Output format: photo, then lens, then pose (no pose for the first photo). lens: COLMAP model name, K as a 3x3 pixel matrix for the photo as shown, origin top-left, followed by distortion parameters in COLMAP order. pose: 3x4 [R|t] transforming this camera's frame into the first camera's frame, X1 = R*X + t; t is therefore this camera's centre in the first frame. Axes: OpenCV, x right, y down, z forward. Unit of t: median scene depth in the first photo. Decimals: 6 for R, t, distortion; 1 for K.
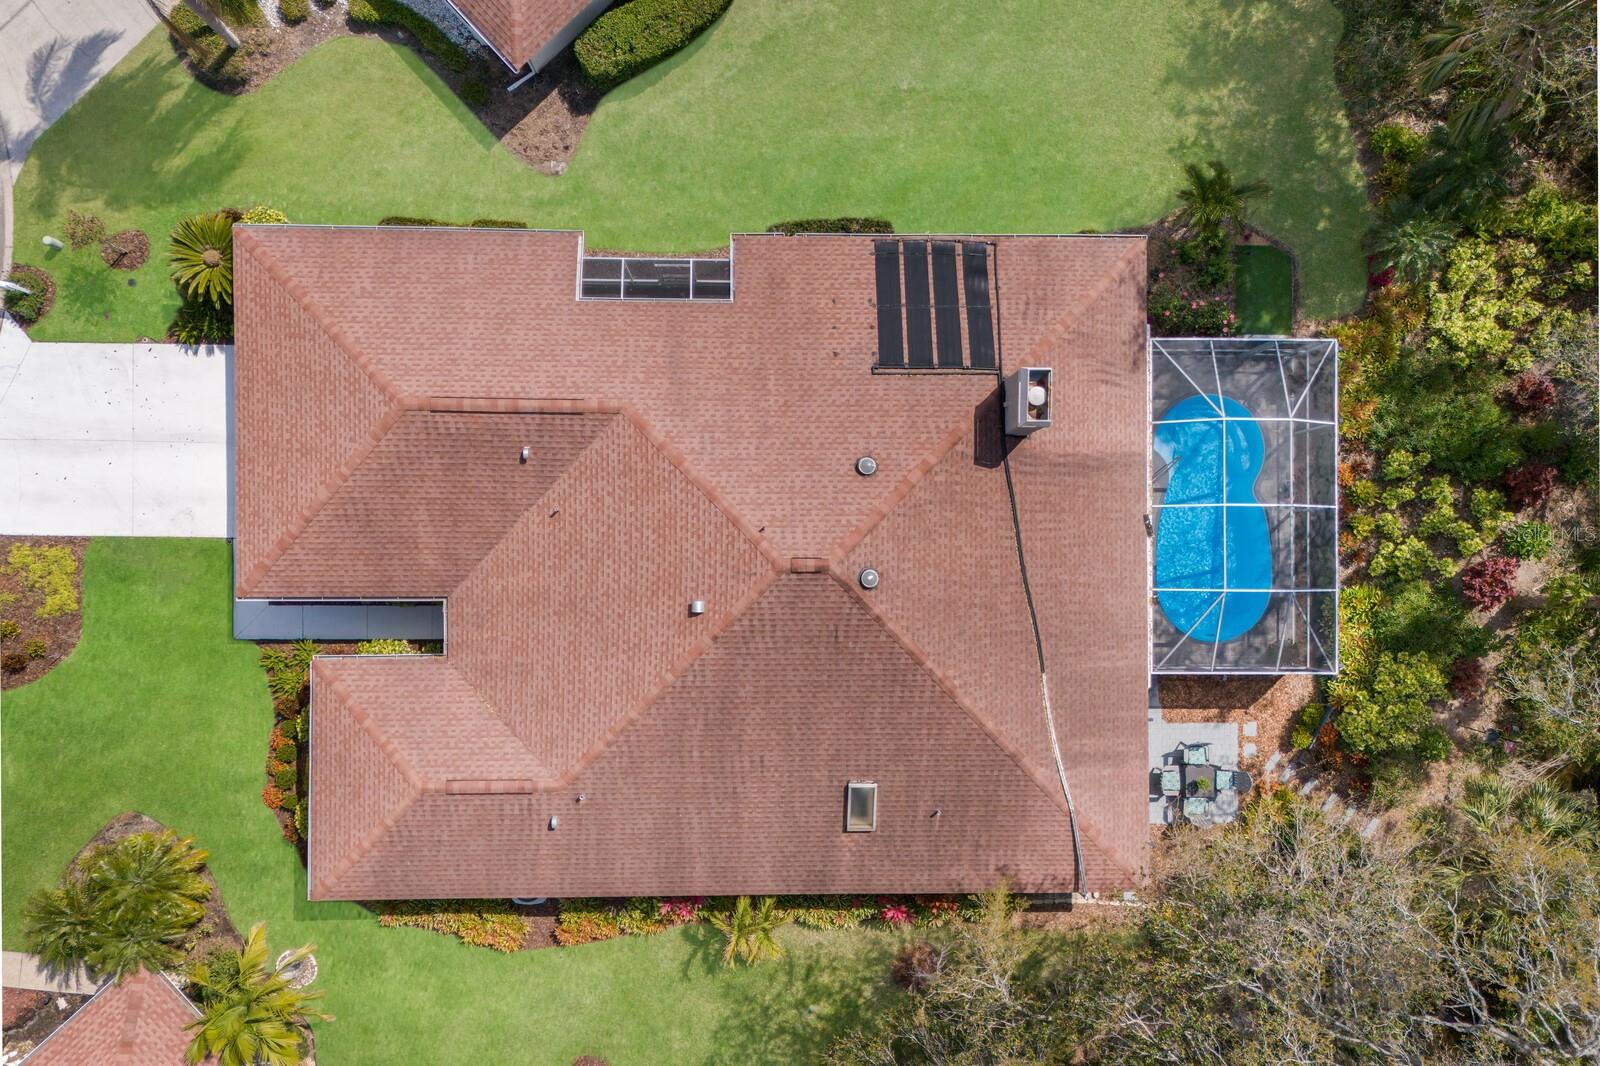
lens RADIAL K [[1110.6, 0, 799.8], [0, 1110.6, 523.2], [0, 0, 1]] dist [0.064805, -0.051662]
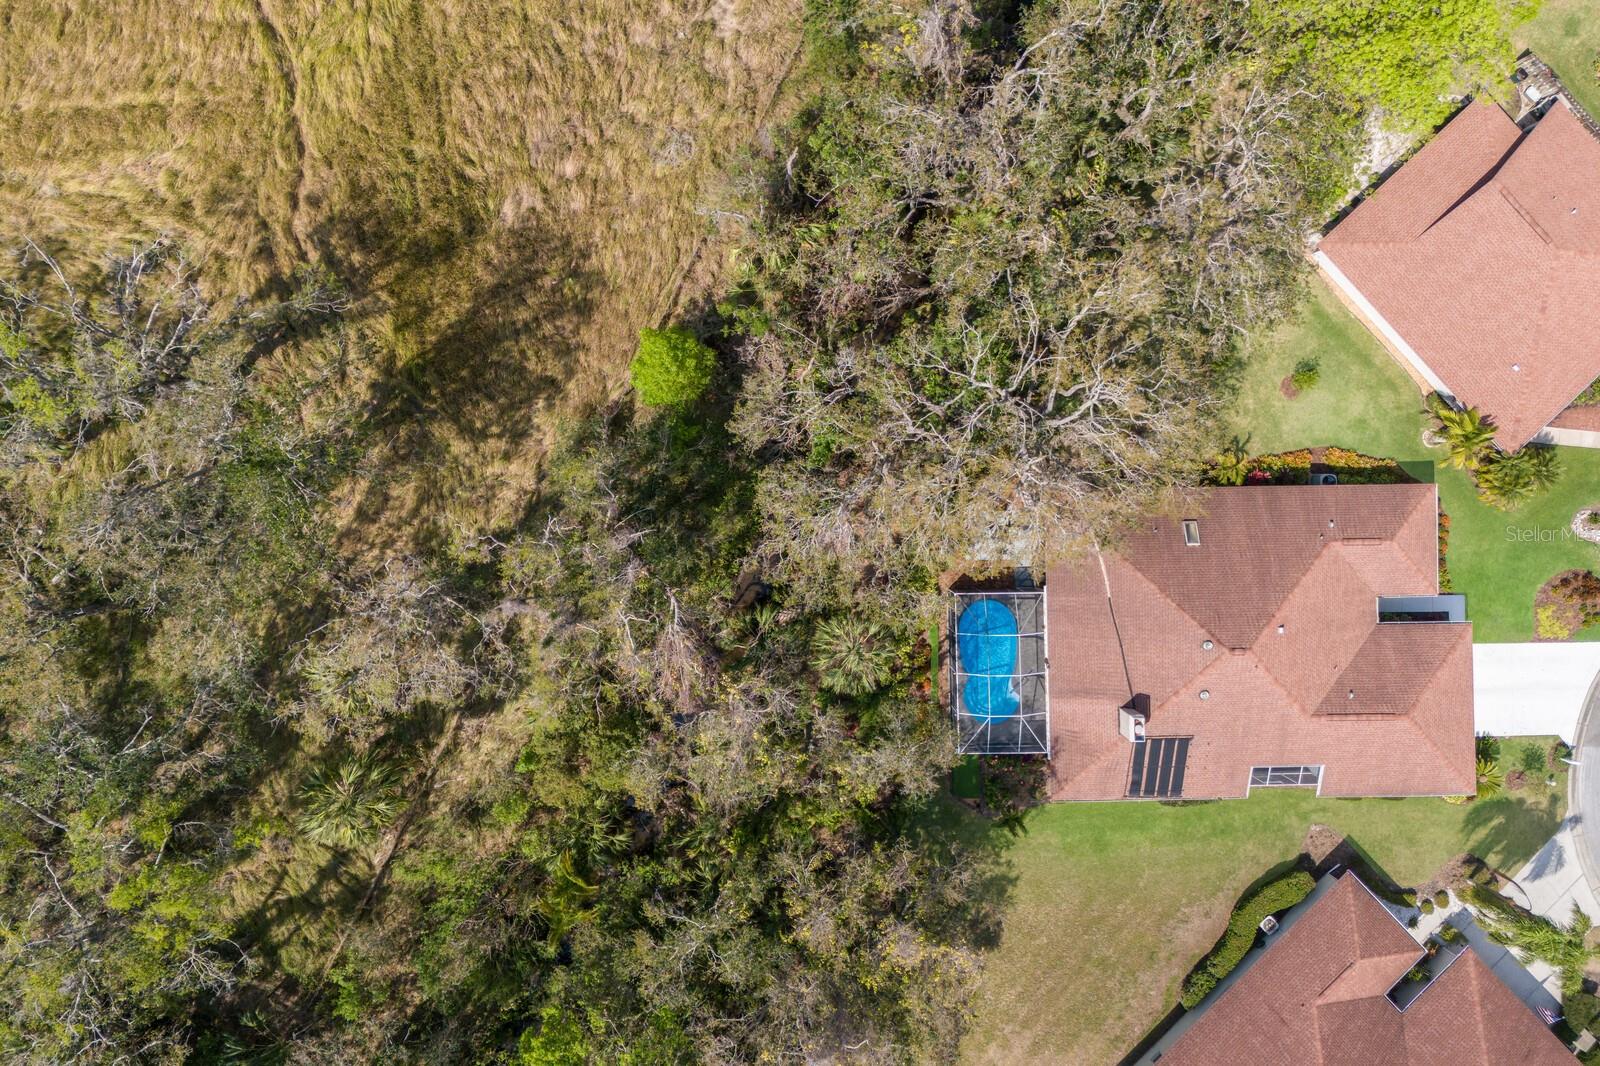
lens RADIAL K [[1110.6, 0, 799.8], [0, 1110.6, 523.2], [0, 0, 1]] dist [0.064805, -0.051662]
pose [[-0.997377, 0.018069, -0.070087, 0.914847], [-0.017325, -0.999787, -0.011212, 0.296004], [-0.070275, -0.009968, 0.997478, -1.046734]]
